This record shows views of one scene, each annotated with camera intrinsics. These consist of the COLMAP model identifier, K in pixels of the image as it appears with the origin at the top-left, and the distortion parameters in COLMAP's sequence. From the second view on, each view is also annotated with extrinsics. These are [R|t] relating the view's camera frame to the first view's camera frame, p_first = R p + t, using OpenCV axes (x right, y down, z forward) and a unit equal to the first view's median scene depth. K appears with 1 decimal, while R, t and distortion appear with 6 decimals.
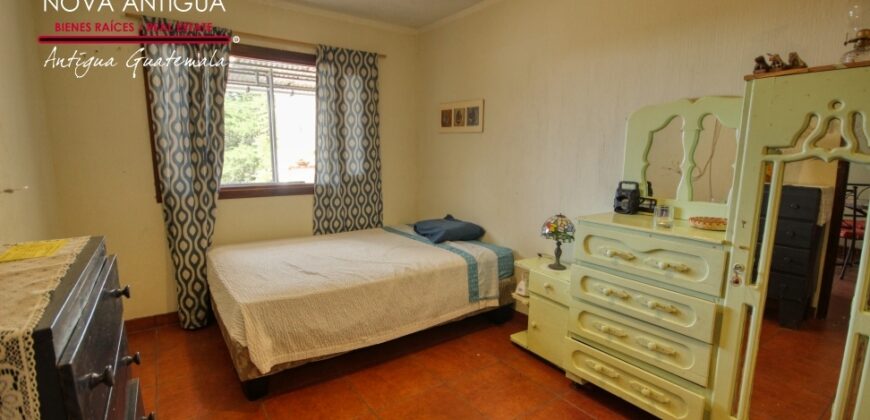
lens RADIAL K [[402.0, 0, 434.9], [0, 402.0, 214.9], [0, 0, 1]] dist [0.010444, -0.009596]
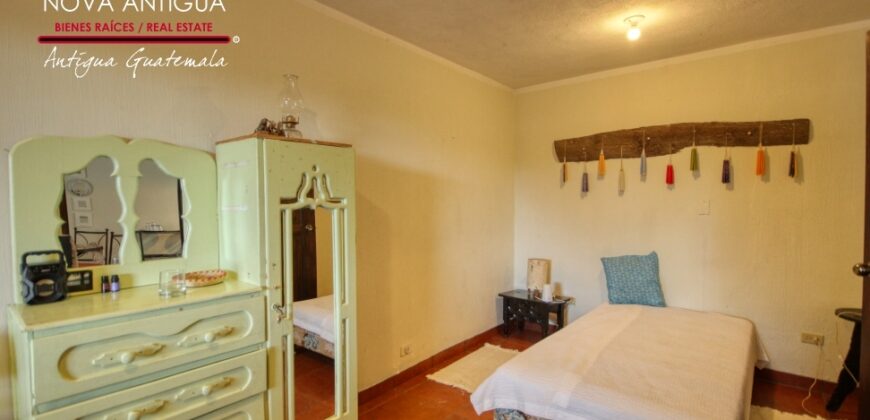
lens RADIAL K [[402.0, 0, 436.2], [0, 402.0, 211.6], [0, 0, 1]] dist [0.010444, -0.009596]
pose [[-0.270147, -0.036421, 0.962130, -0.352703], [0.153212, 0.984925, 0.080303, -0.124921], [-0.950551, 0.169103, -0.260494, 0.713974]]
